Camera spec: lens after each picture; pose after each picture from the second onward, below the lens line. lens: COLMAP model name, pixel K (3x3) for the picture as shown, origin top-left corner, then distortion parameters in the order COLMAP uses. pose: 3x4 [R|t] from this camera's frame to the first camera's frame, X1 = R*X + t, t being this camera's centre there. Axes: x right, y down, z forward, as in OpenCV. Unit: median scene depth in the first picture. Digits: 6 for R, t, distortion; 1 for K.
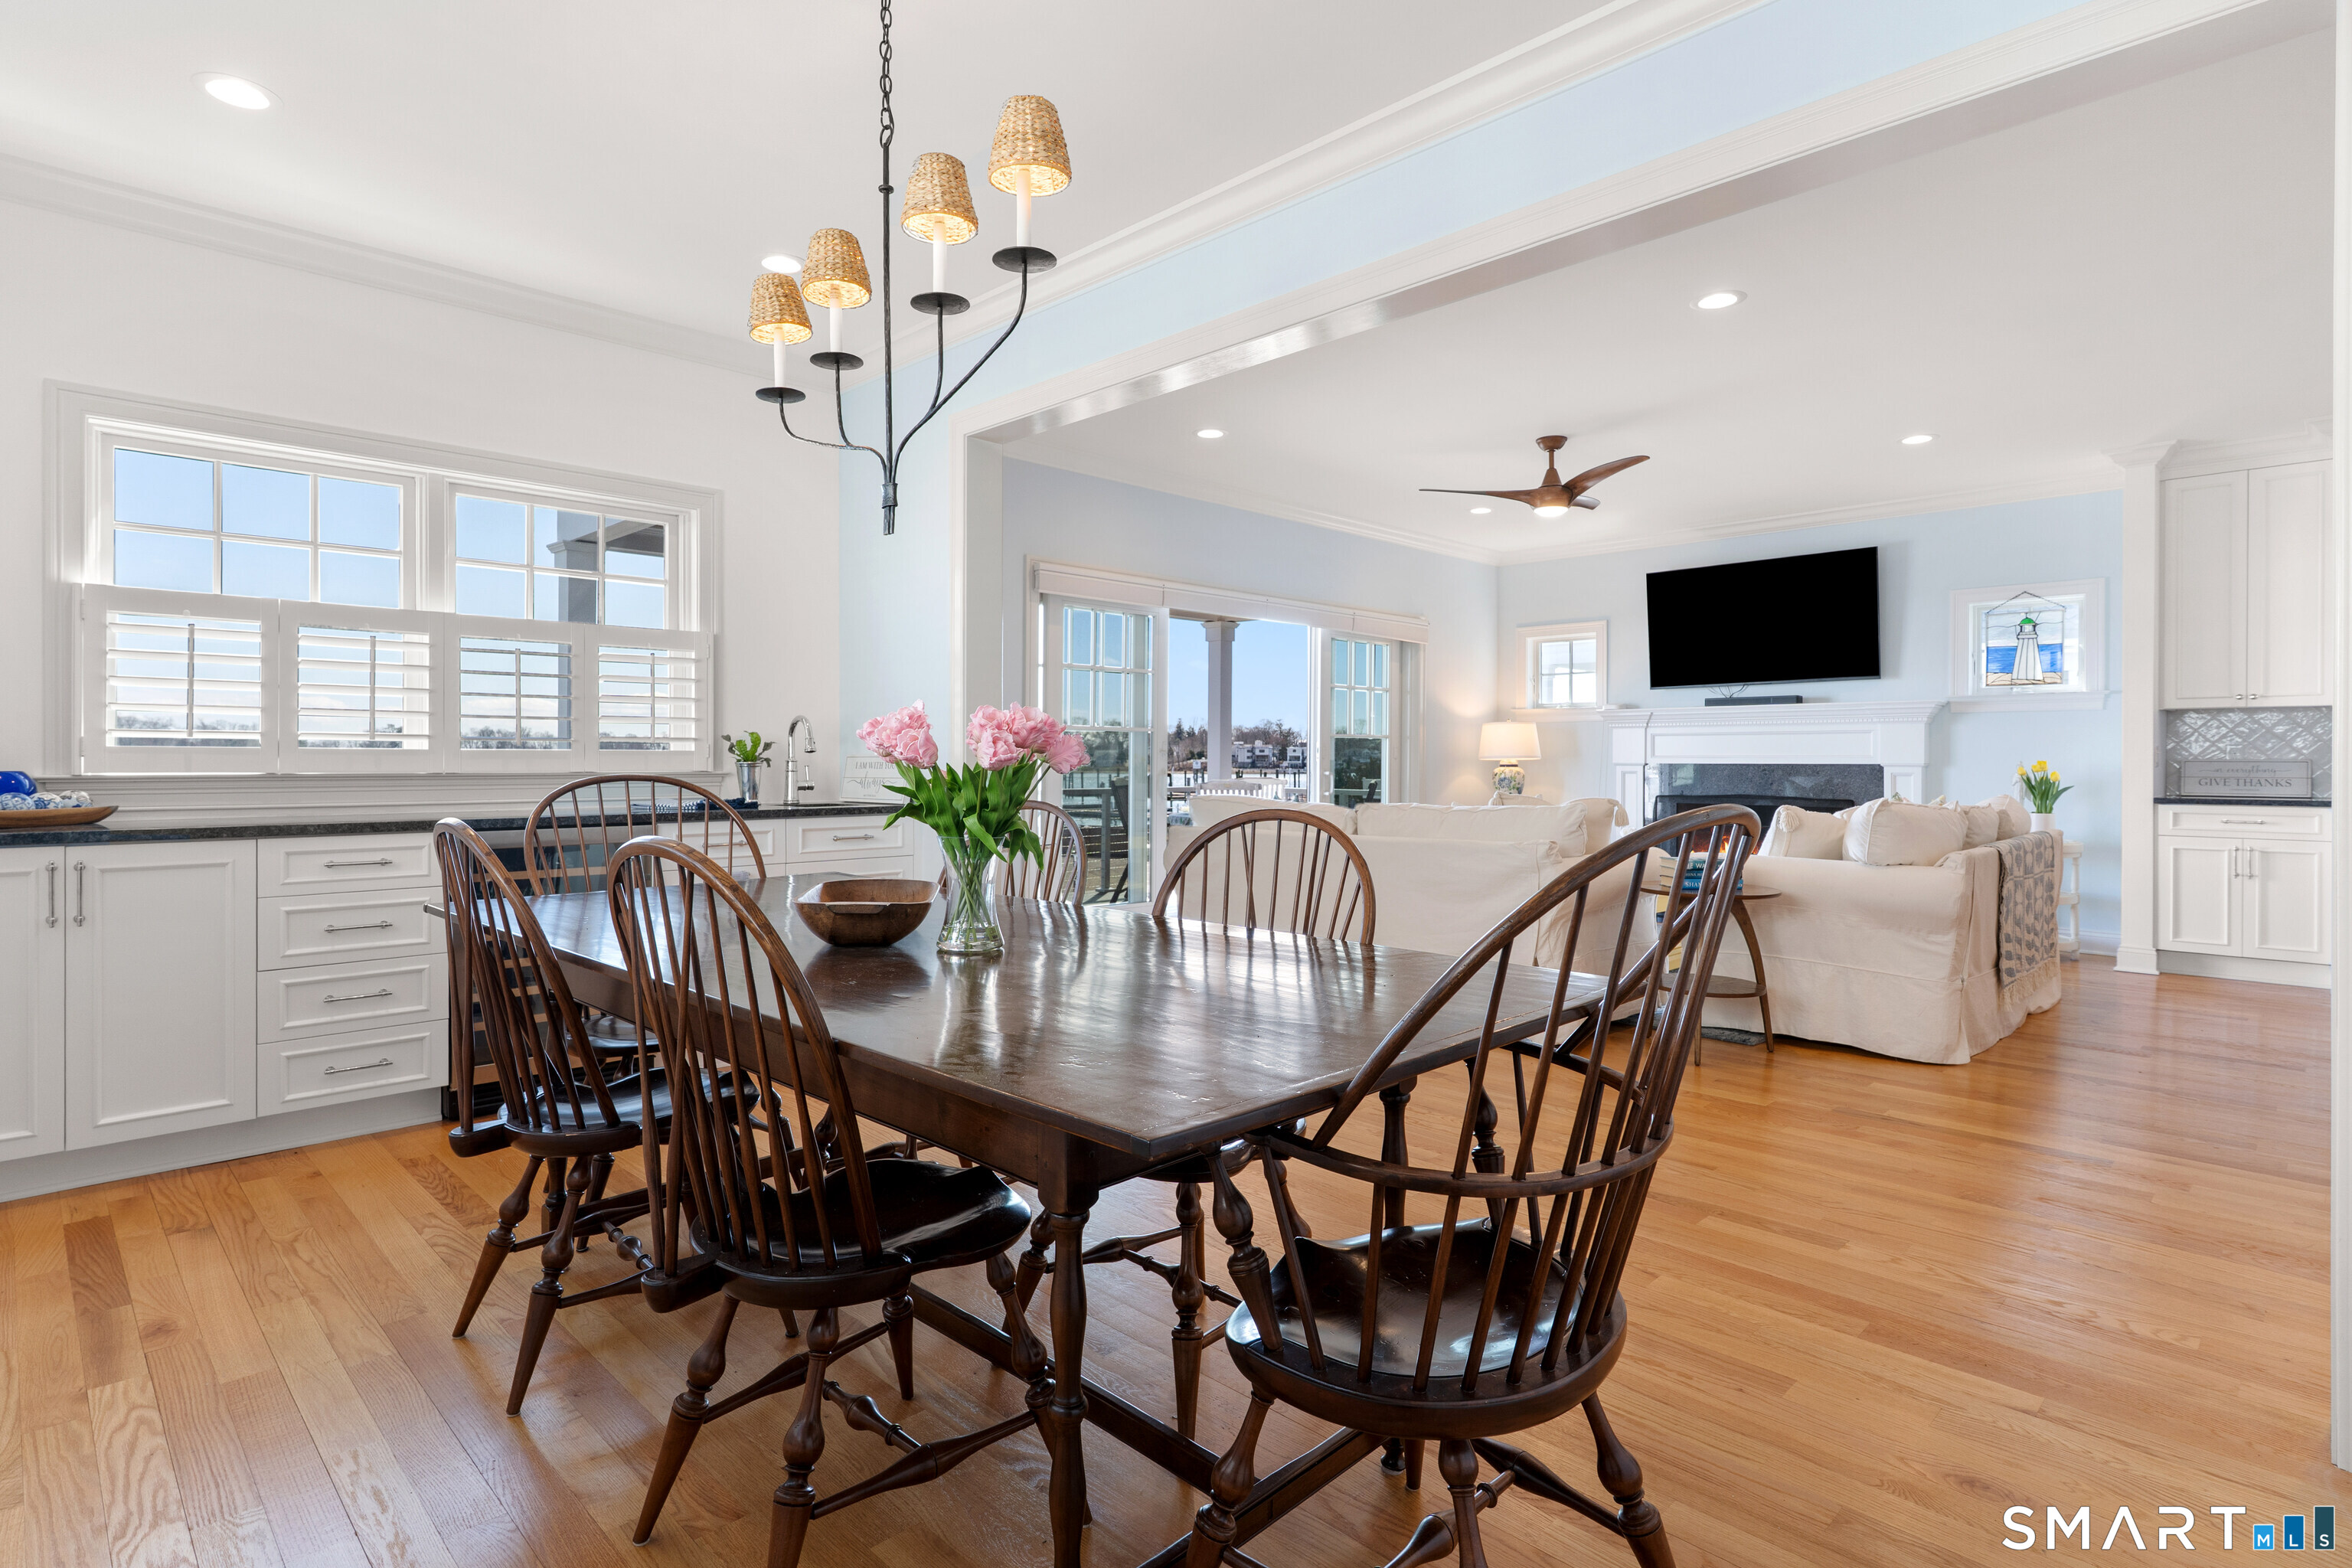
lens RADIAL K [[1178.9, 0, 1169.4], [0, 1178.9, 768.1], [0, 0, 1]] dist [0.022548, 0.000889]
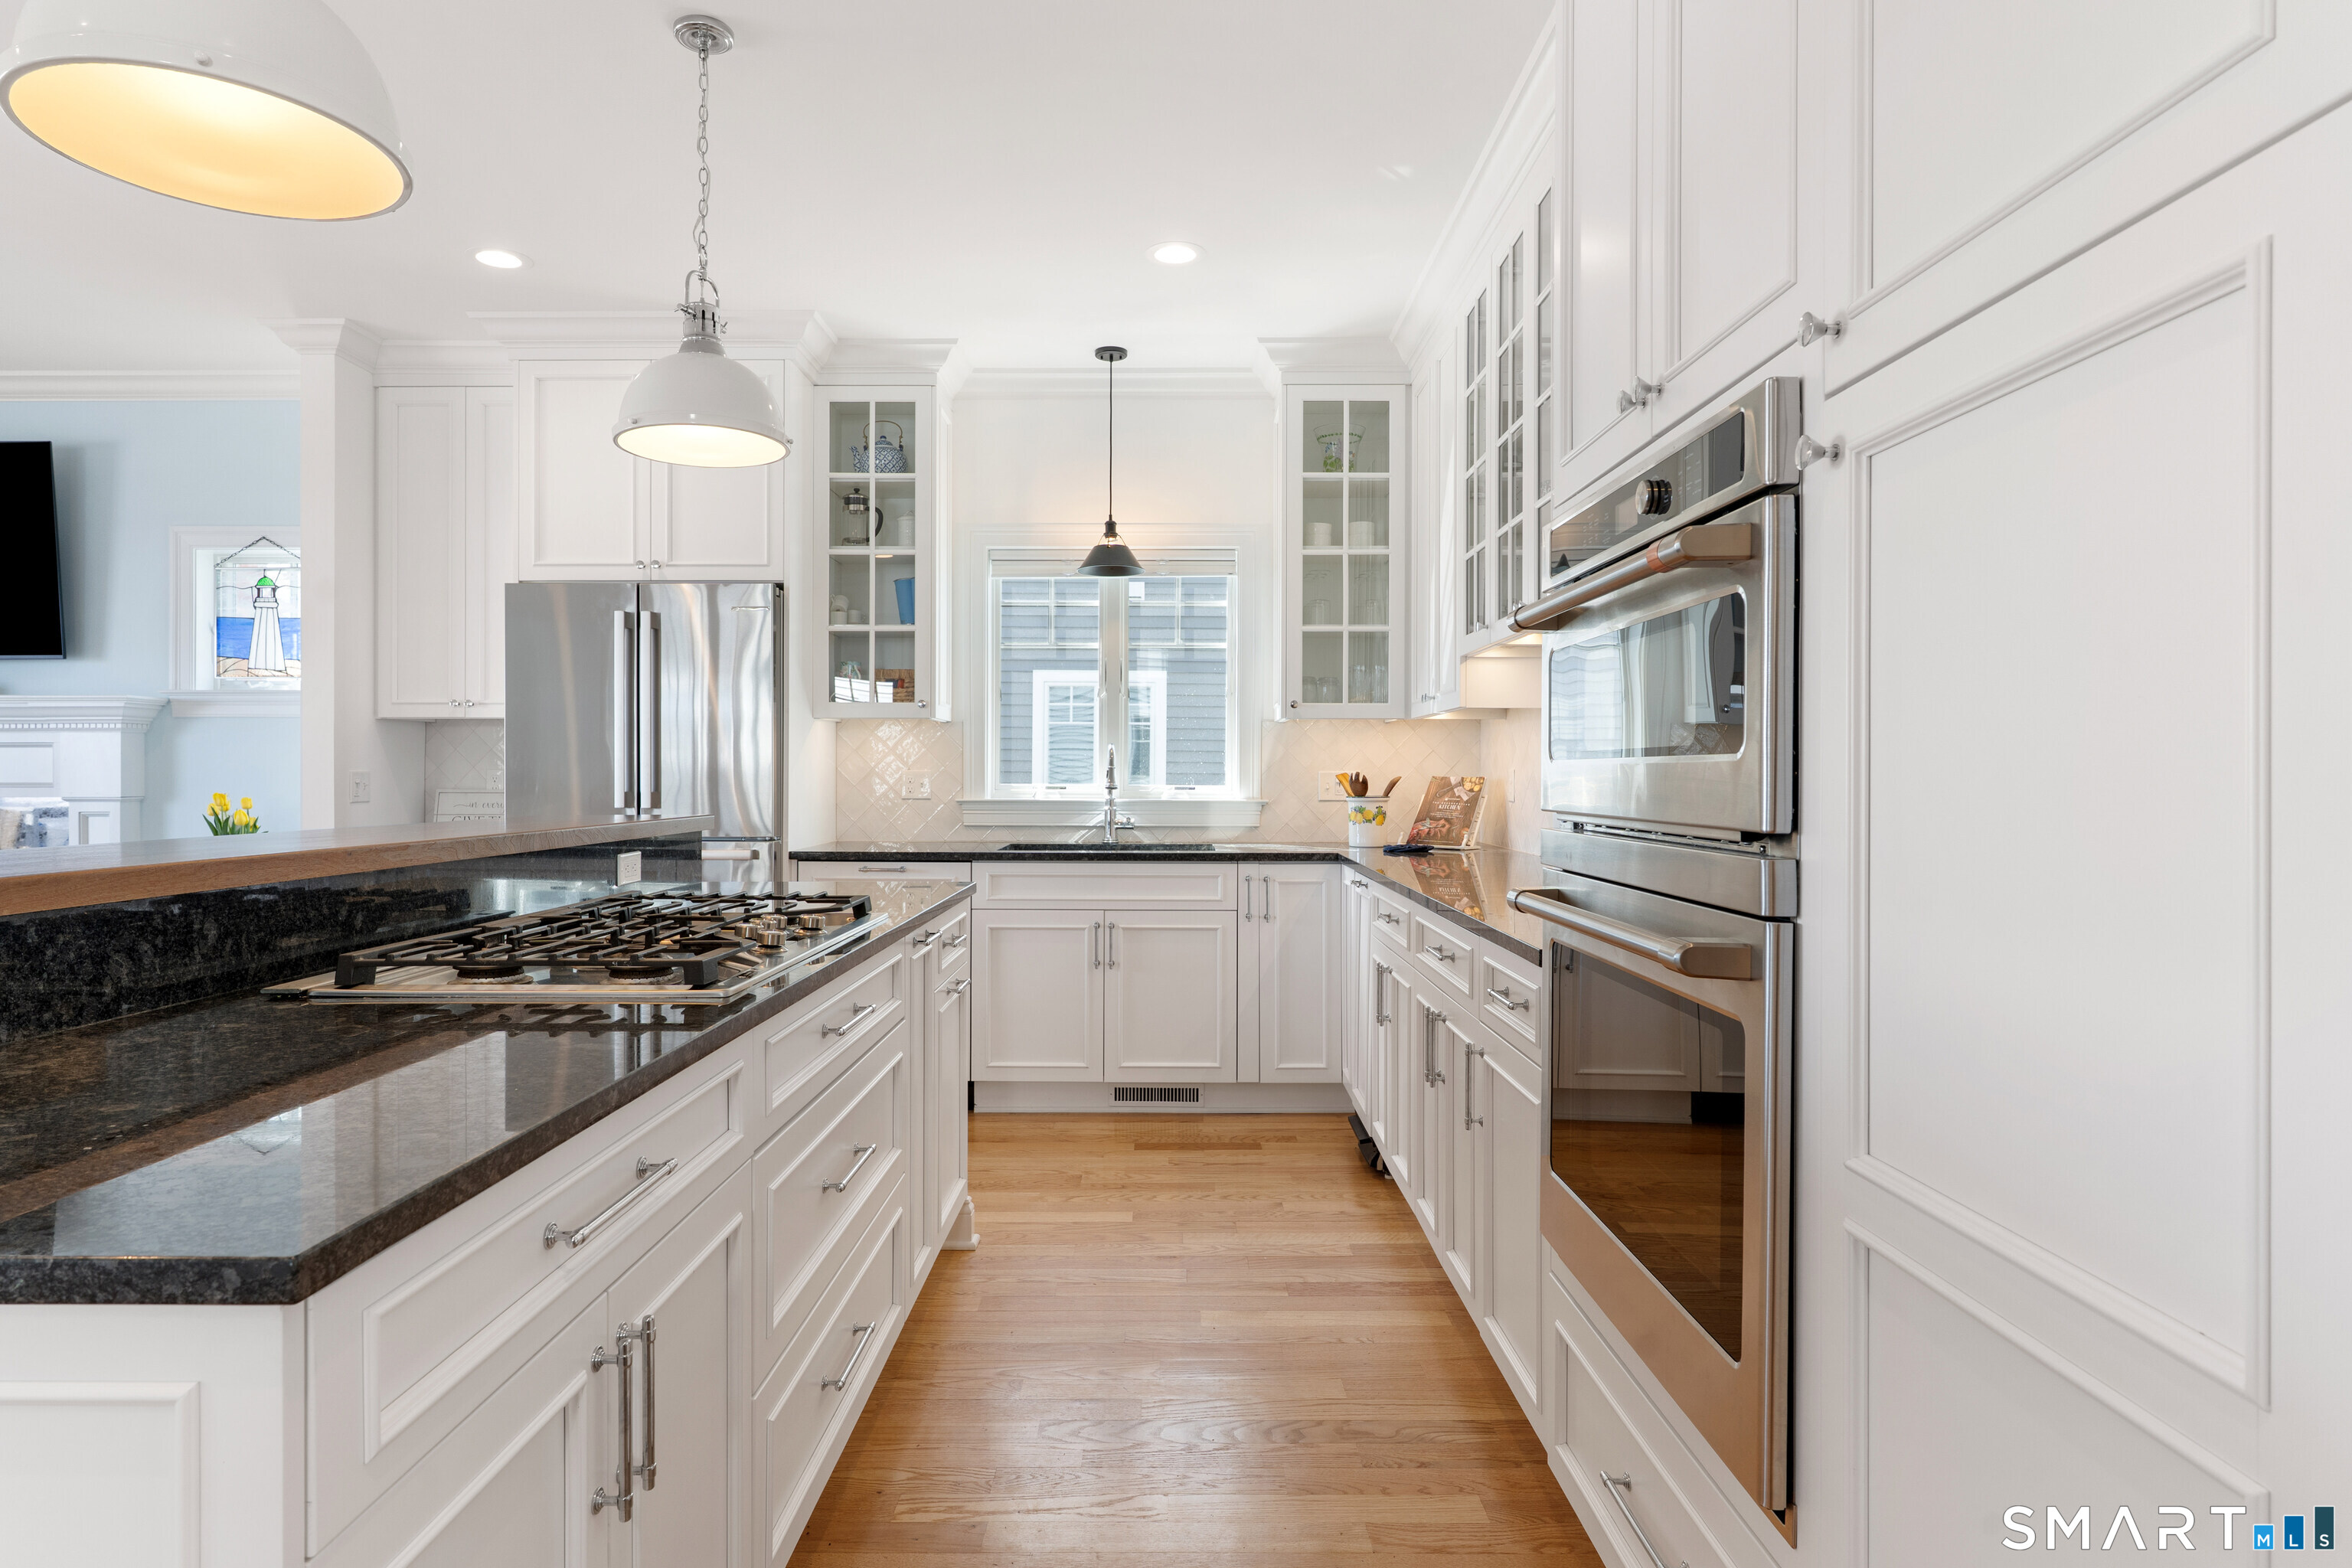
lens RADIAL K [[1361.8, 0, 1176.3], [0, 1361.8, 784.2], [0, 0, 1]] dist [0.001210, 0.000202]
pose [[0.703875, -0.006699, 0.710292, 0.529085], [0.010231, 0.999947, -0.000708, -0.003852], [-0.710250, 0.007765, 0.703906, 0.102241]]
